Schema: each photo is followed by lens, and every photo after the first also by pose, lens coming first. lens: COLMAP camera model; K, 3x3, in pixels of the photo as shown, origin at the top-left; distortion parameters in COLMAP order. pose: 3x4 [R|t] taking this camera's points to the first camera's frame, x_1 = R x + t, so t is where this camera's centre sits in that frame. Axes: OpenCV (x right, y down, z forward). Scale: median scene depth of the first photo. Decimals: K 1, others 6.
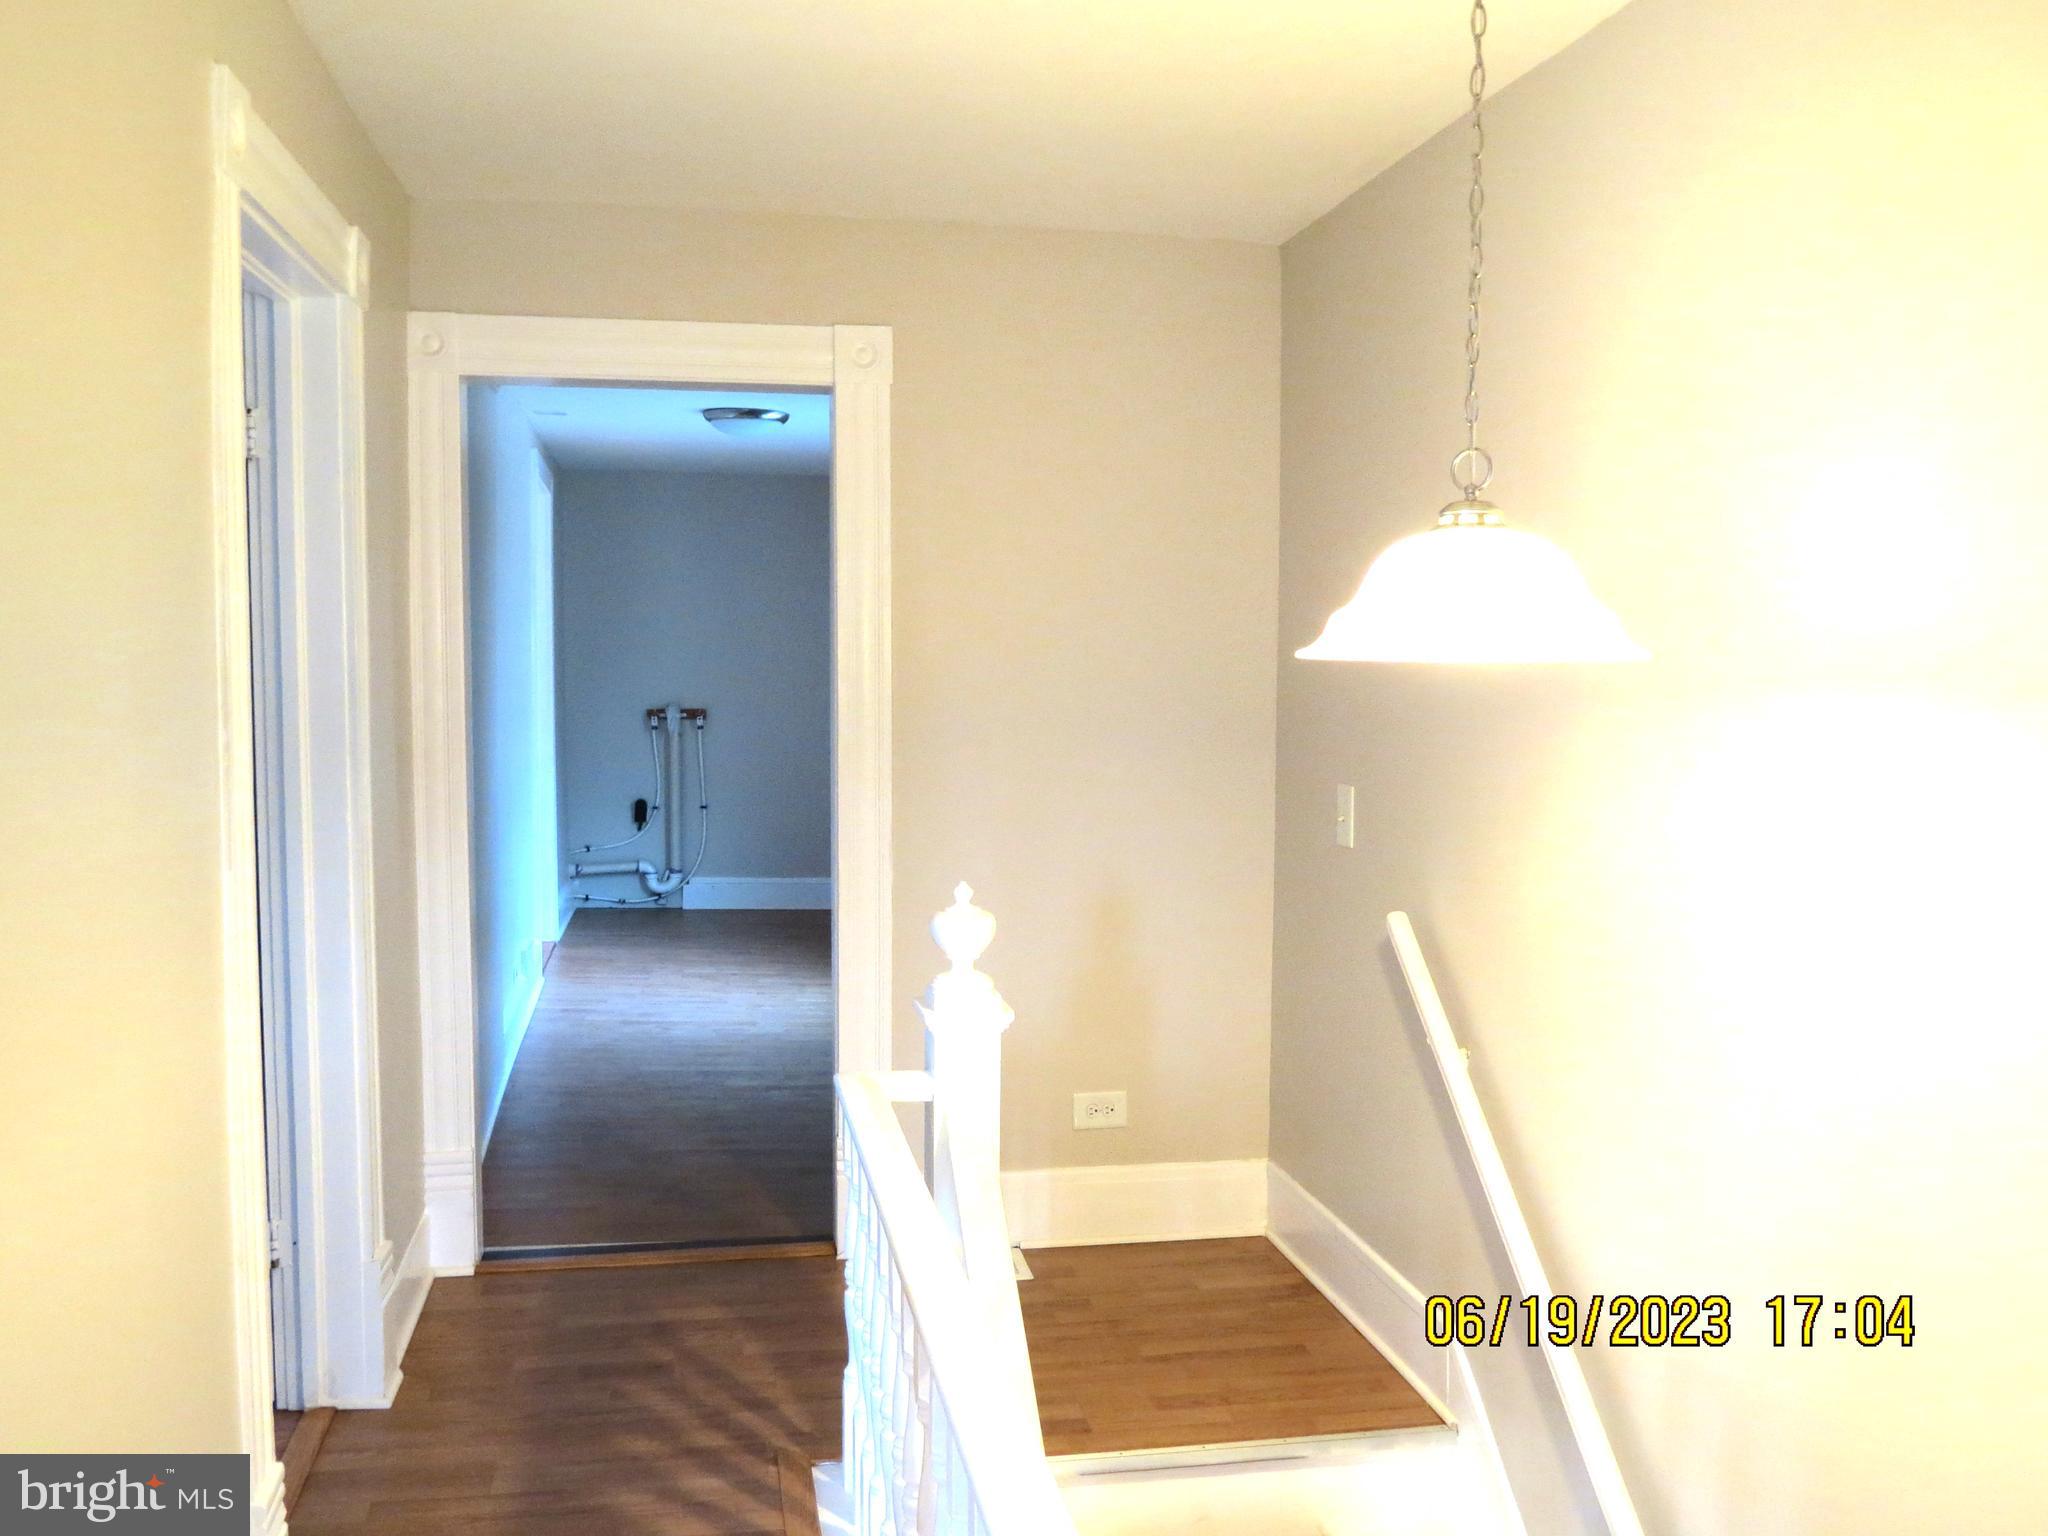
lens RADIAL K [[1781.3, 0, 1024.0], [0, 1781.3, 768.0], [0, 0, 1]] dist [-0.090129, 0.005463]
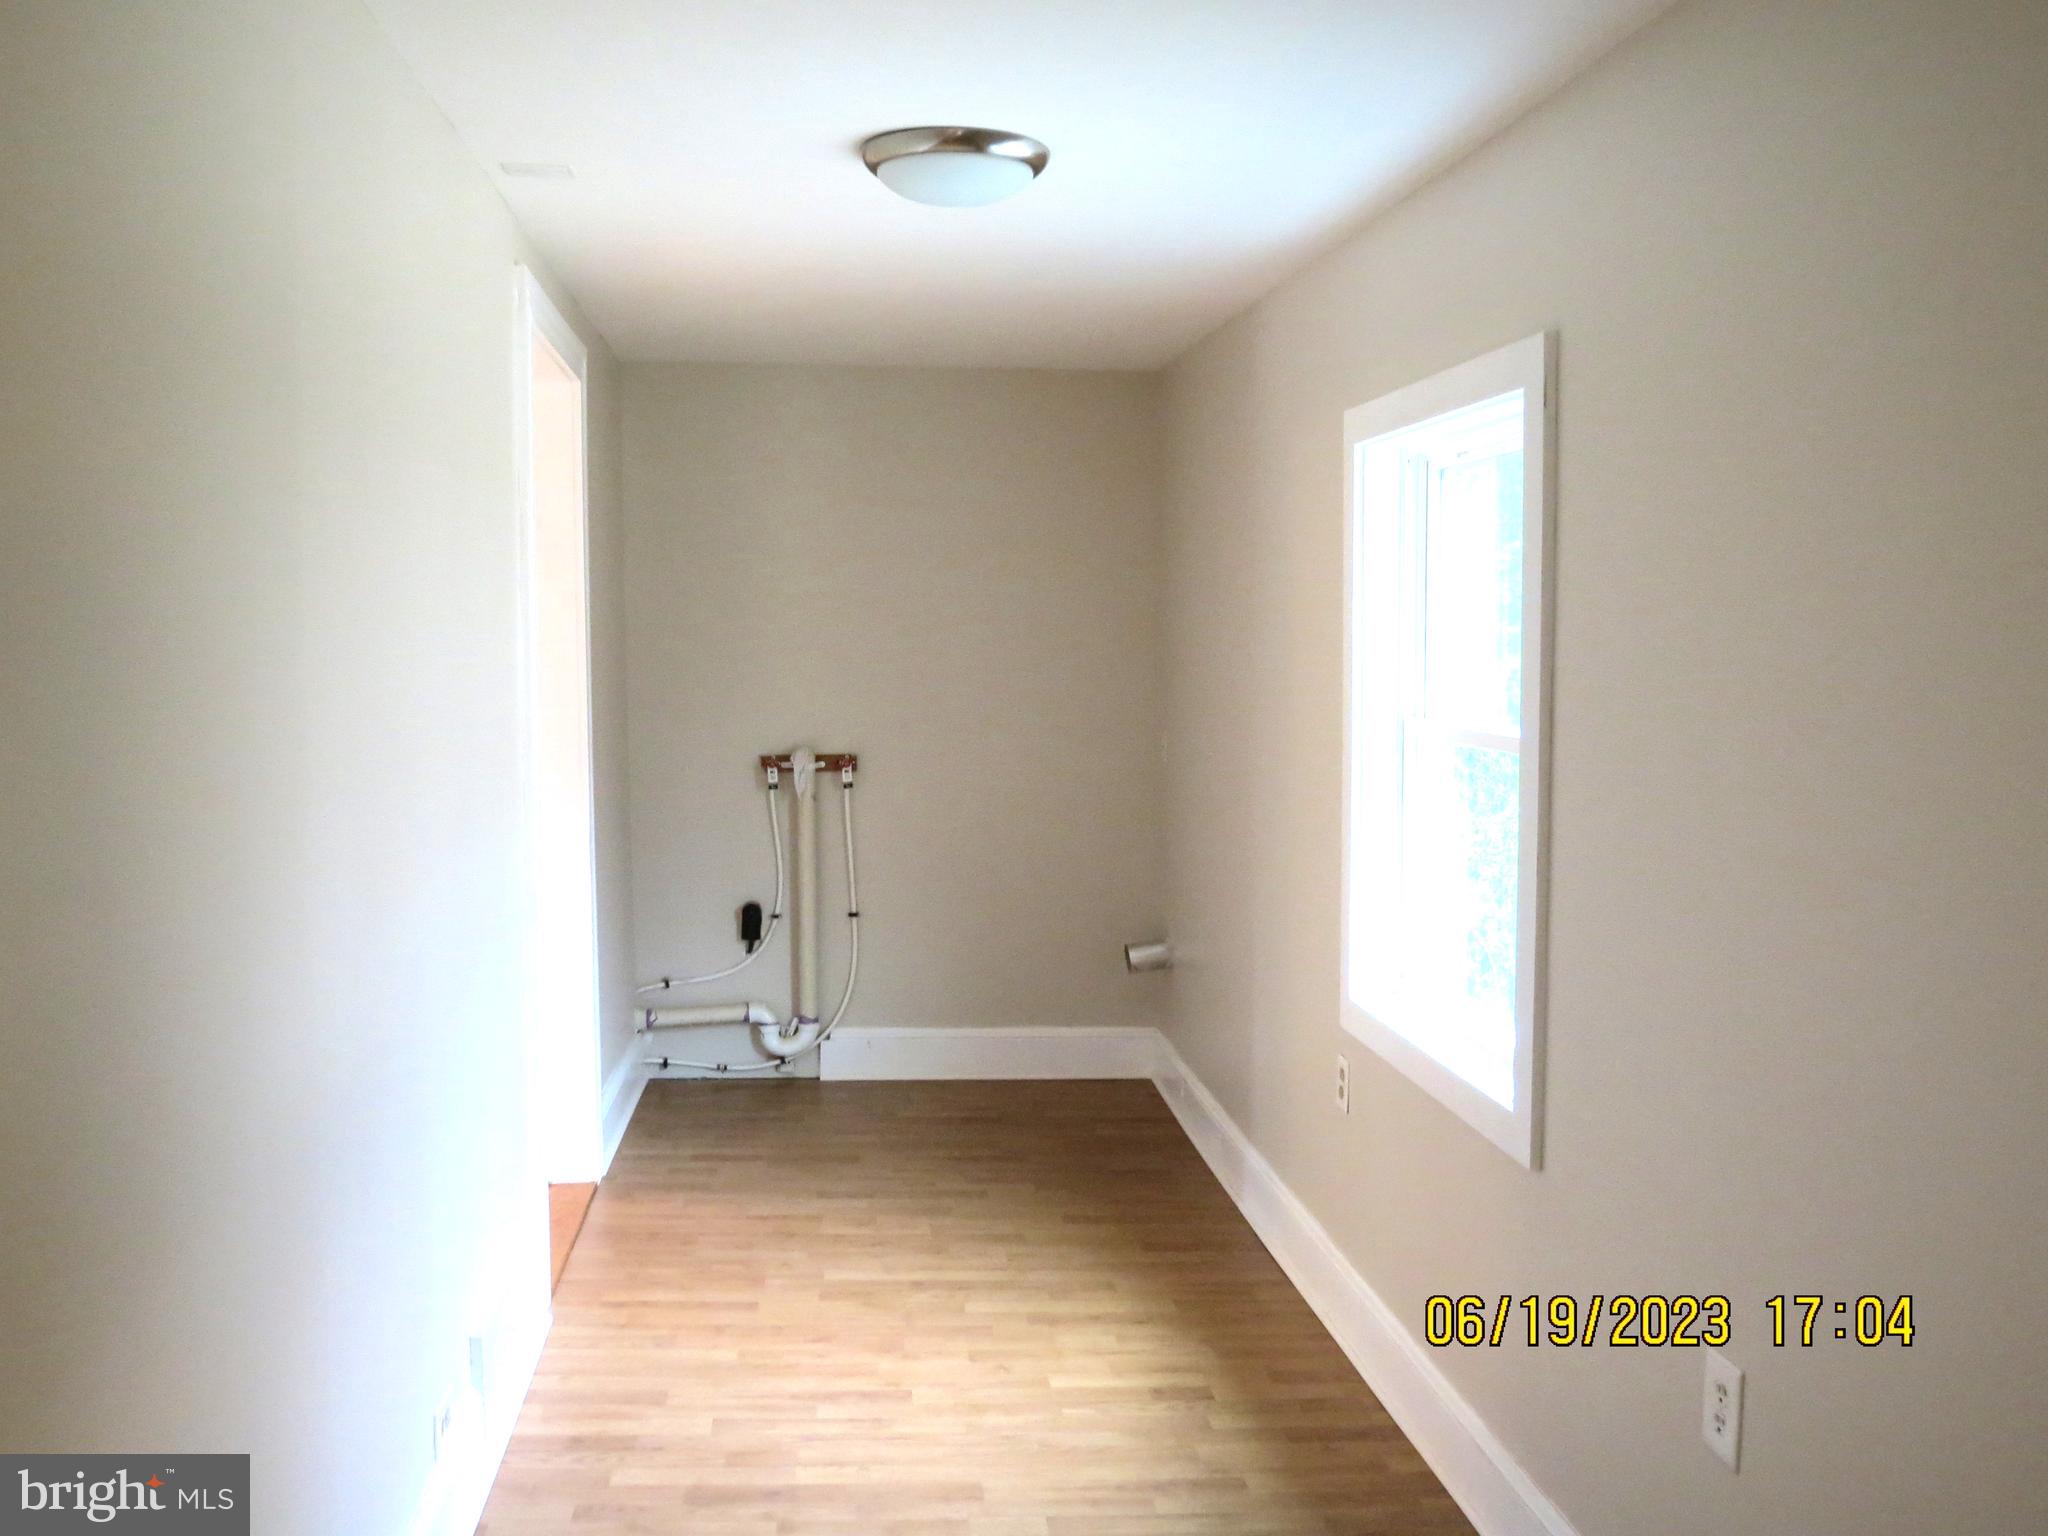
lens RADIAL K [[1781.3, 0, 1024.0], [0, 1781.3, 768.0], [0, 0, 1]] dist [-0.090129, 0.005463]
pose [[0.997177, -0.002181, -0.075058, -0.076289], [0.002623, 0.999980, 0.005790, -0.032089], [0.075044, -0.005970, 0.997162, 0.396624]]
